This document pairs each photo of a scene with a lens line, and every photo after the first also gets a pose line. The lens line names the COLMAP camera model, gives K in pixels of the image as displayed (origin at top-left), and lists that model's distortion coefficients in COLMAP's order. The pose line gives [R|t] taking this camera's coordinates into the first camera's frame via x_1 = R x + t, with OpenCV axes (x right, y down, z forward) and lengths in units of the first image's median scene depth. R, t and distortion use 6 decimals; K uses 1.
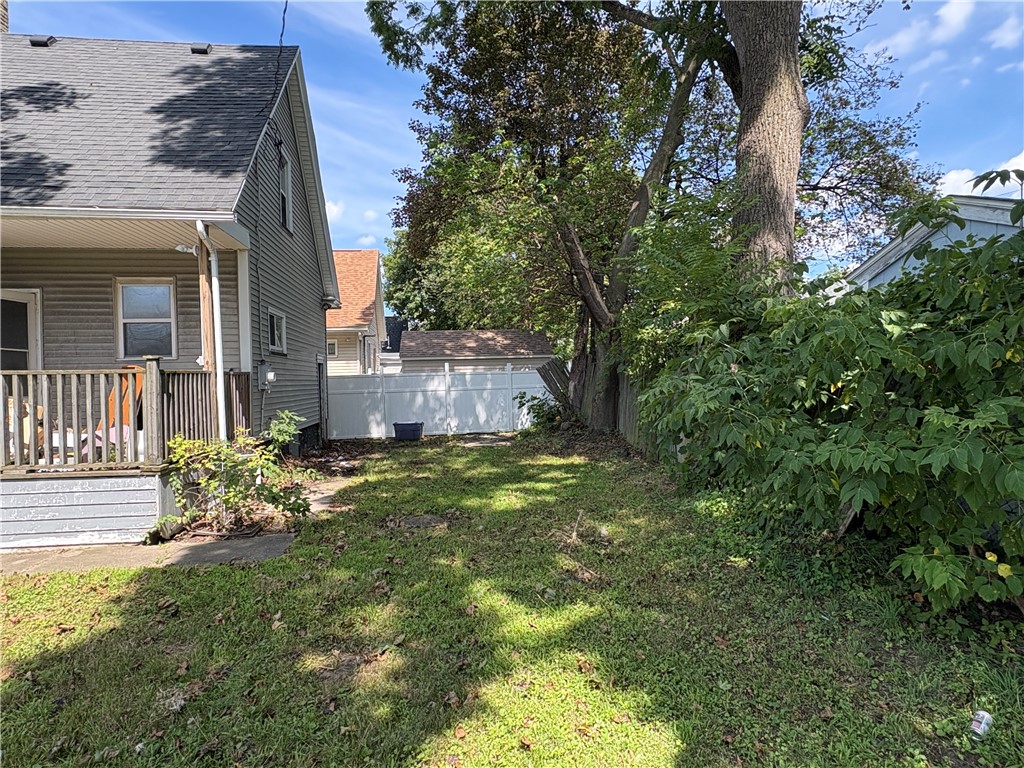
lens RADIAL K [[586.1, 0, 511.5], [0, 586.1, 382.4], [0, 0, 1]] dist [0.002166, 0.001183]
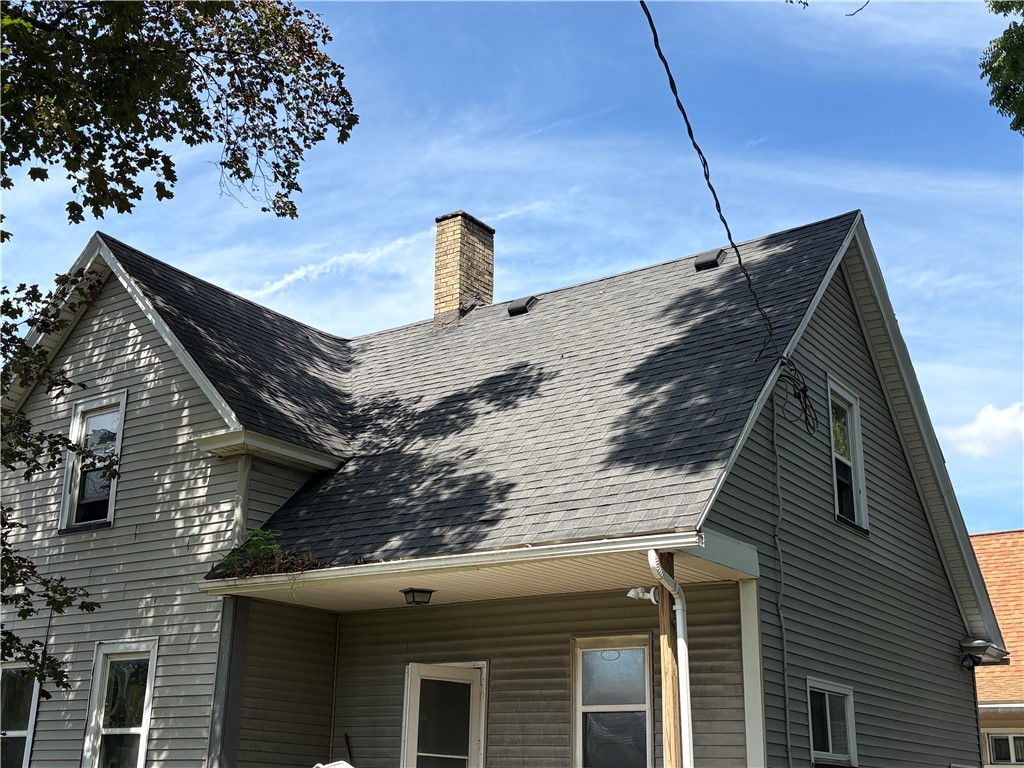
lens RADIAL K [[1248.2, 0, 510.5], [0, 1248.2, 384.7], [0, 0, 1]] dist [0.084820, 0.000000]
pose [[0.737917, -0.175935, -0.651556, 0.217494], [-0.040404, 0.952175, -0.302869, -0.025996], [0.673681, 0.249817, 0.695518, -0.068994]]
